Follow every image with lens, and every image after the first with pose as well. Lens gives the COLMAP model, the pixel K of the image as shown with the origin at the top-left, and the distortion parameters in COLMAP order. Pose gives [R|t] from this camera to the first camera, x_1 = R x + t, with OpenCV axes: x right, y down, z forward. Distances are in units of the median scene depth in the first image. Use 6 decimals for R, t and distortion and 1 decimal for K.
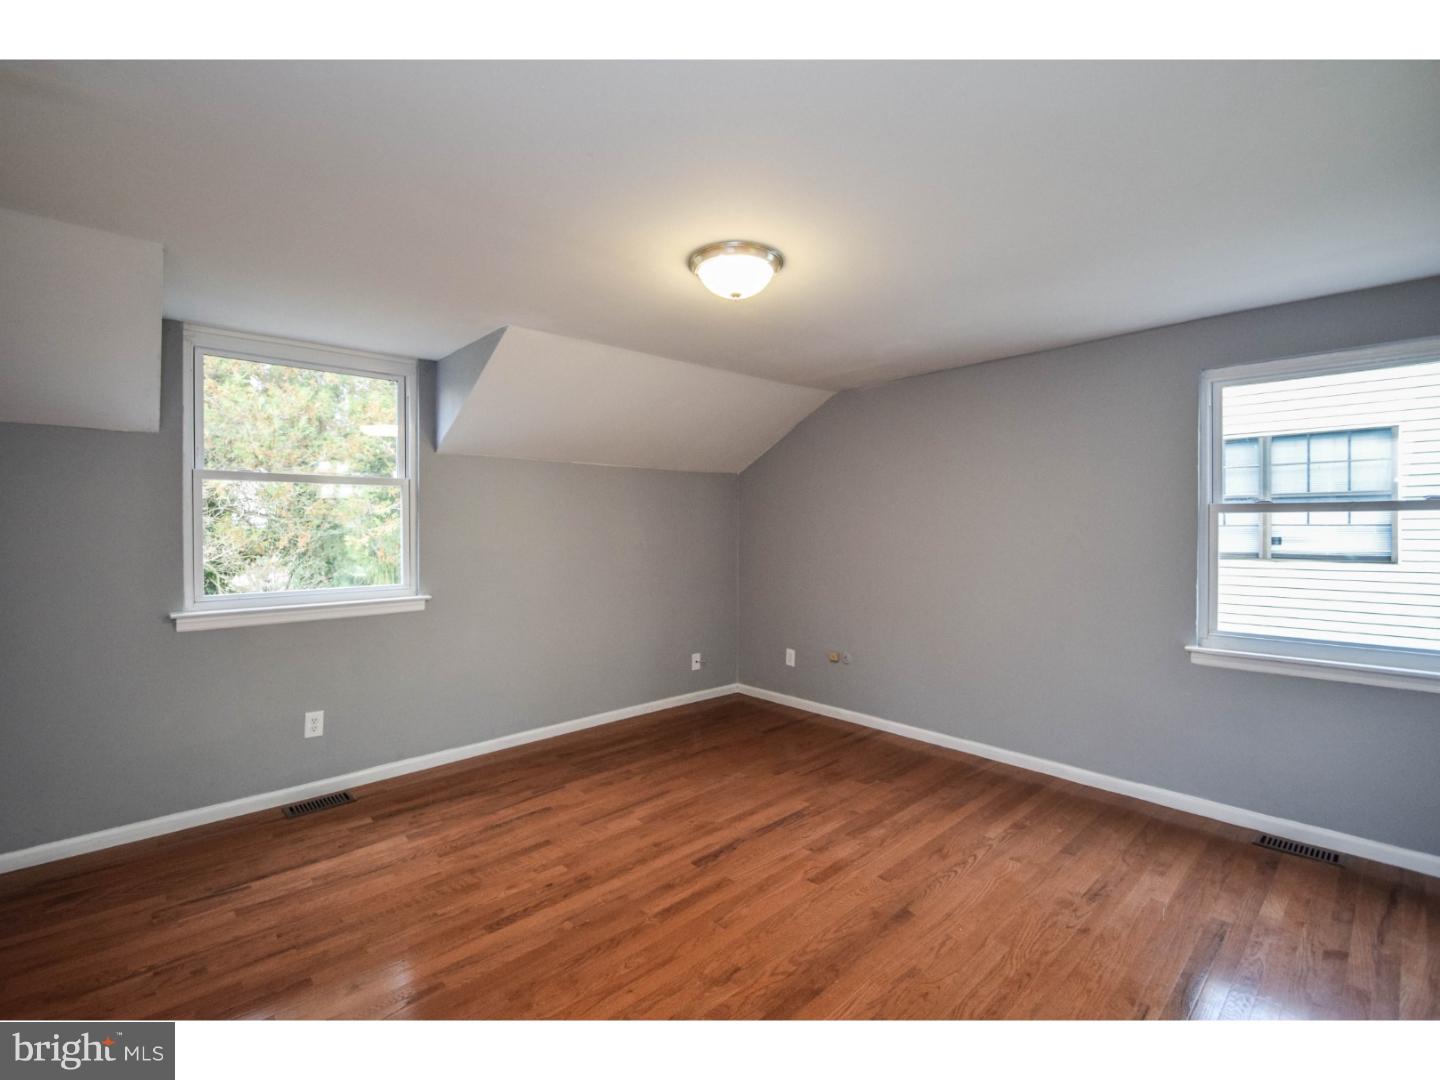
lens RADIAL K [[634.5, 0, 715.1], [0, 634.5, 532.2], [0, 0, 1]] dist [0.000016, -0.003510]
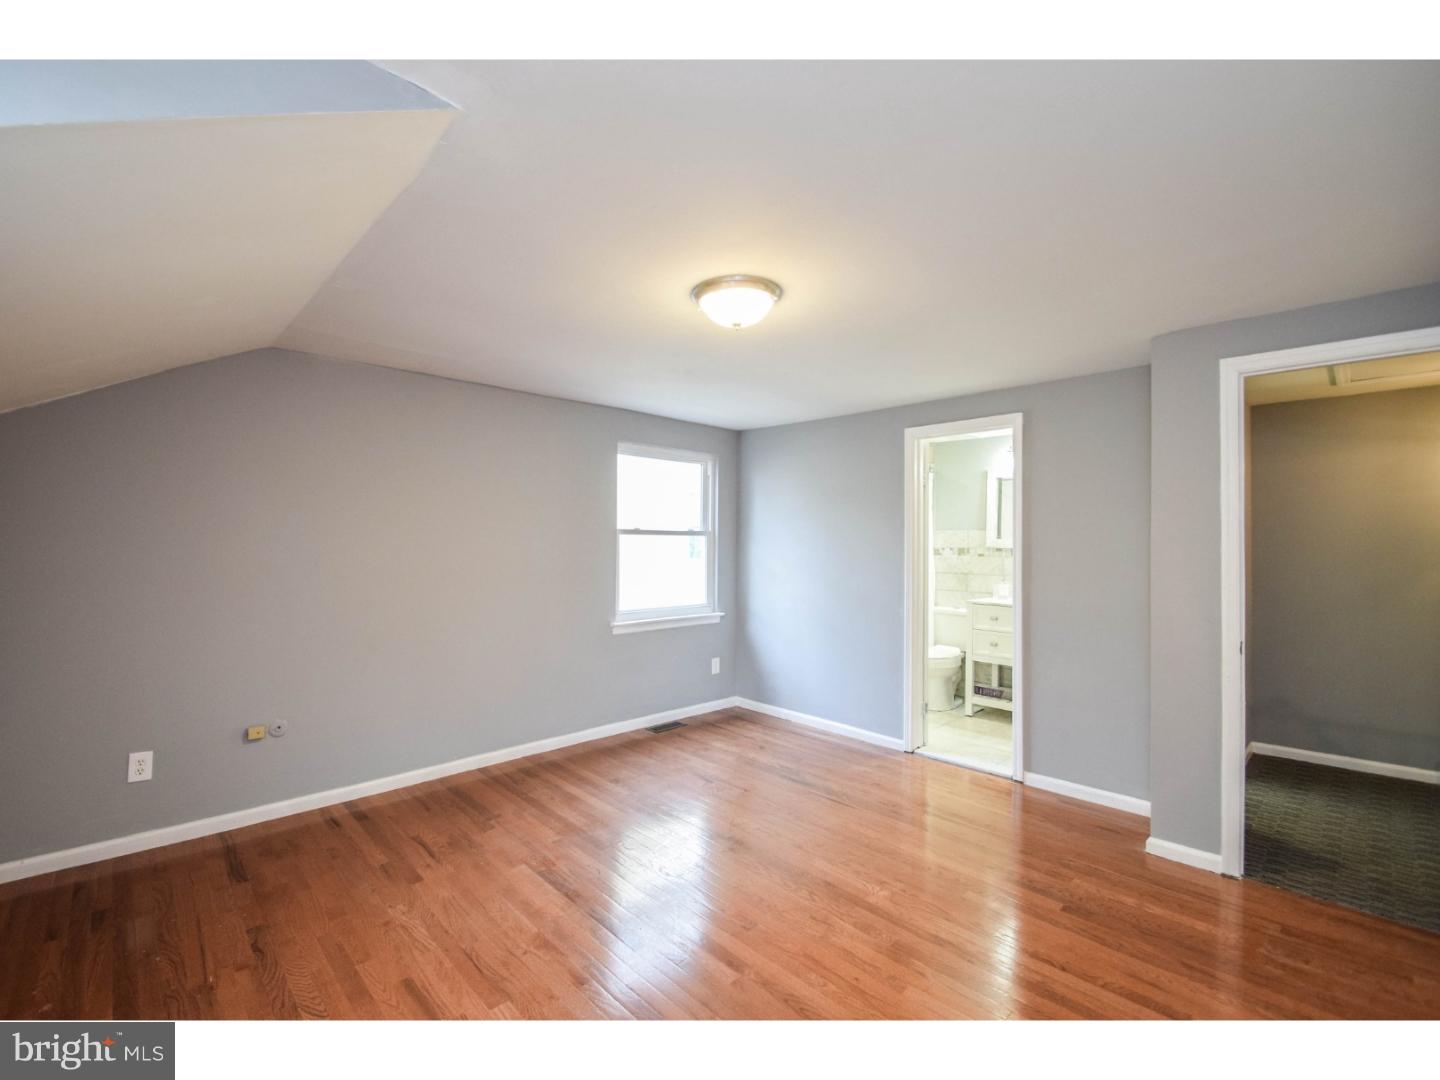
lens RADIAL K [[634.5, 0, 716.7], [0, 634.5, 544.3], [0, 0, 1]] dist [0.000016, -0.003510]
pose [[-0.024366, -0.001061, 0.999703, -0.738146], [-0.001093, 0.999999, 0.001034, -0.009663], [-0.999703, -0.001068, -0.024367, 0.774316]]
